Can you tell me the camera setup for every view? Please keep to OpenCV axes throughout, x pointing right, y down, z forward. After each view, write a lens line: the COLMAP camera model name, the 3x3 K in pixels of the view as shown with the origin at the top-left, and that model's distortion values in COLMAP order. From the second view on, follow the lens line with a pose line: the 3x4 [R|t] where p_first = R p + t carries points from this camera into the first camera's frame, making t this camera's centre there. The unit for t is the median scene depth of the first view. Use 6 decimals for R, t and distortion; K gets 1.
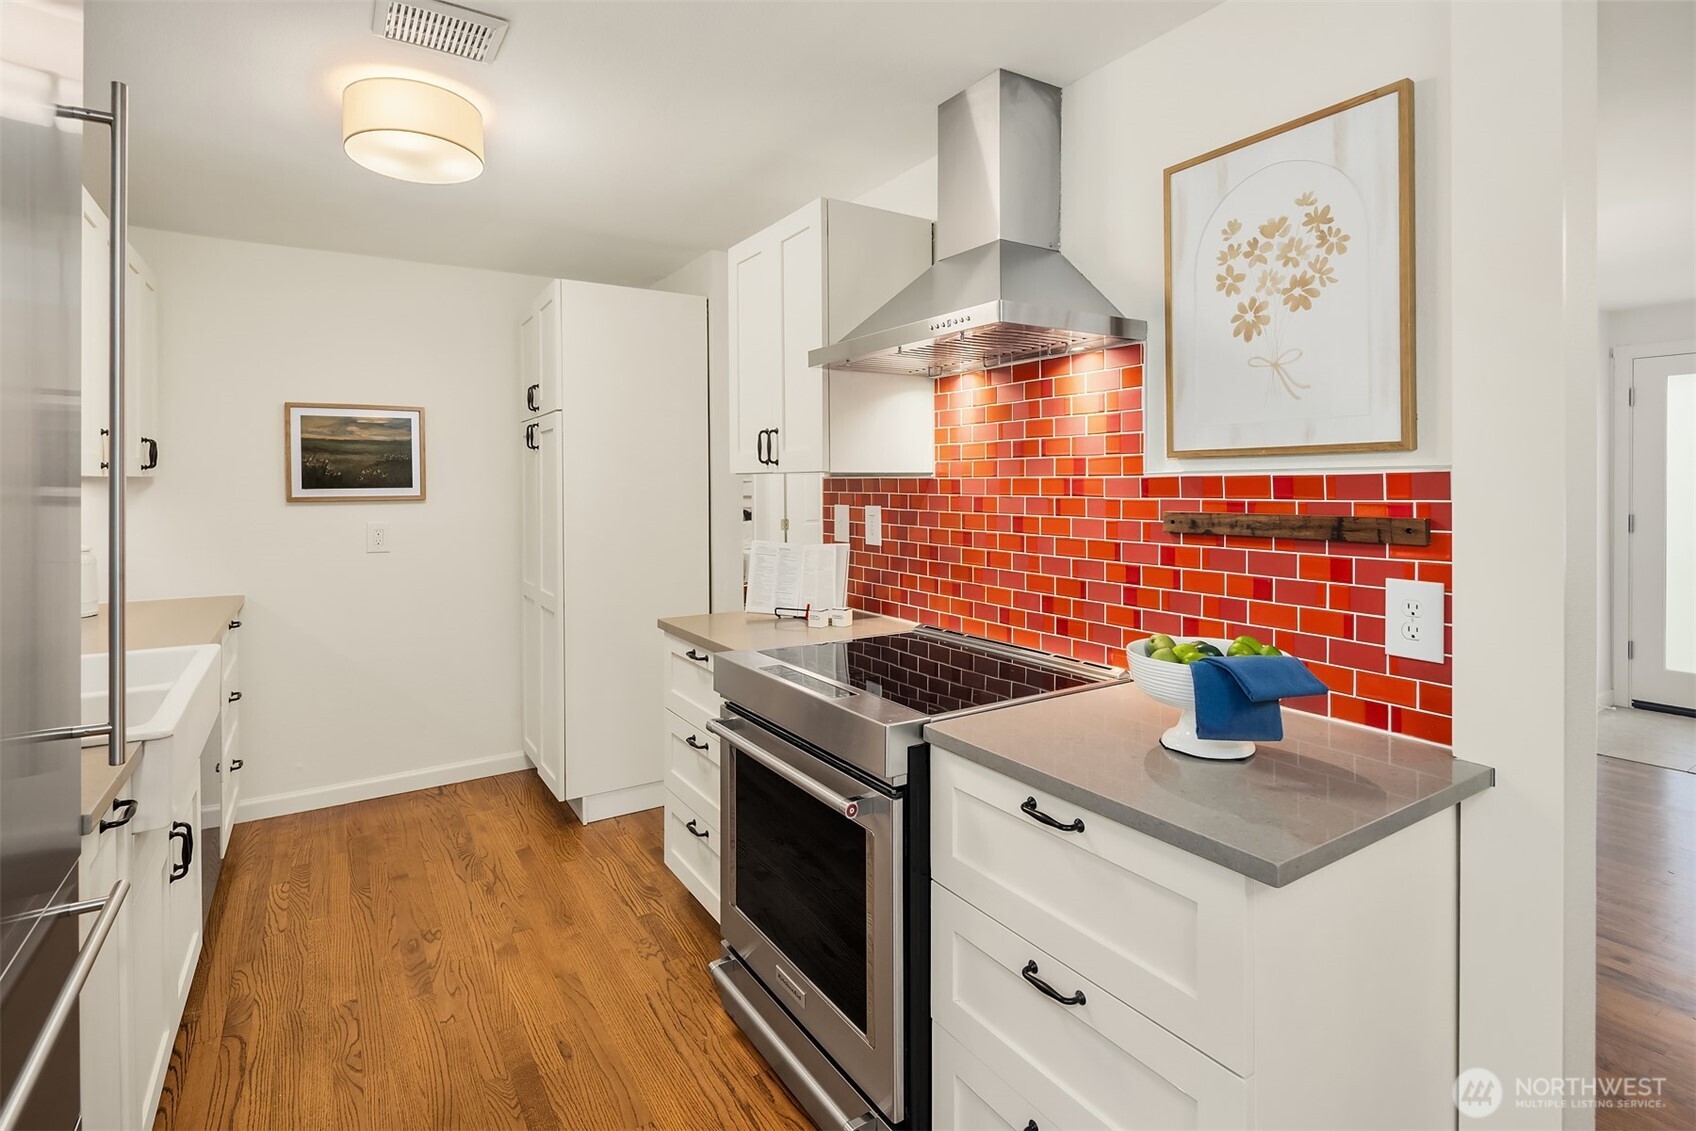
lens RADIAL K [[820.9, 0, 846.7], [0, 820.9, 468.1], [0, 0, 1]] dist [0.000772, -0.001457]
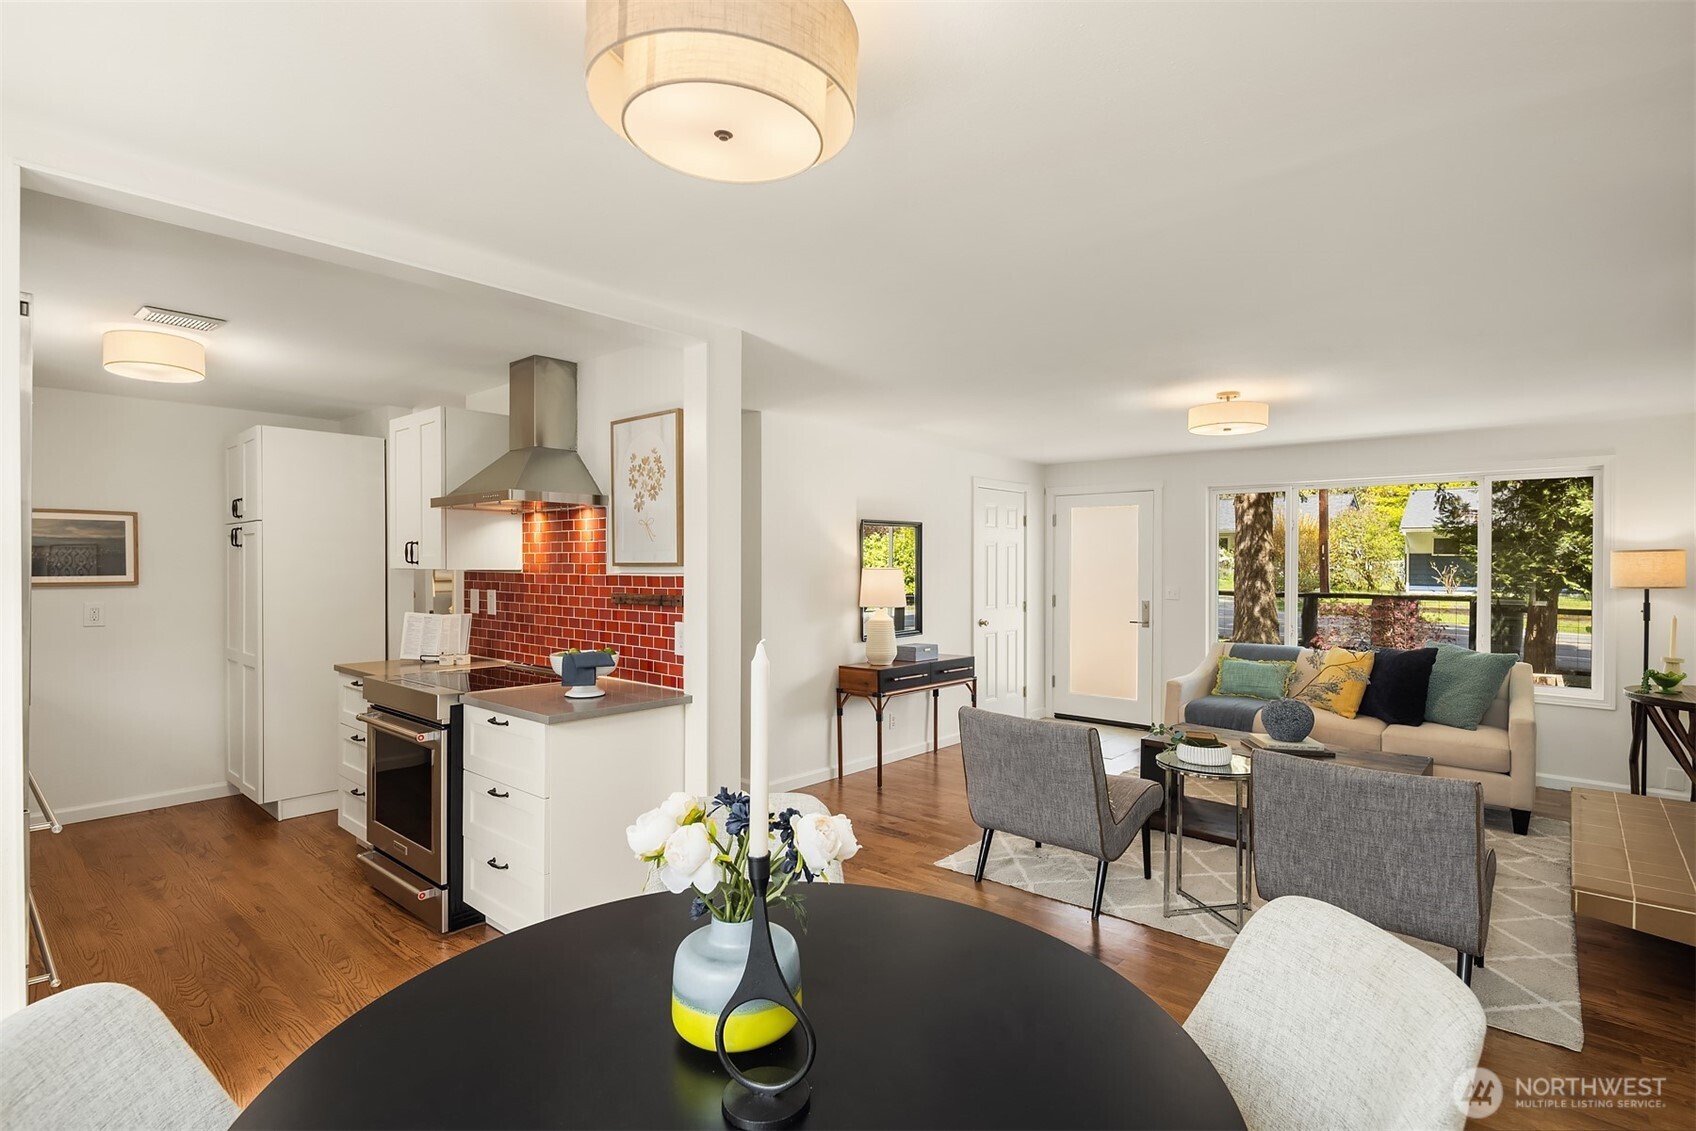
lens RADIAL K [[820.9, 0, 851.6], [0, 820.9, 561.8], [0, 0, 1]] dist [0.000772, -0.001457]
pose [[0.959717, 0.009399, 0.280812, 0.296009], [-0.013153, 0.999847, 0.011489, -0.040809], [-0.280661, -0.014719, 0.959694, -0.821750]]
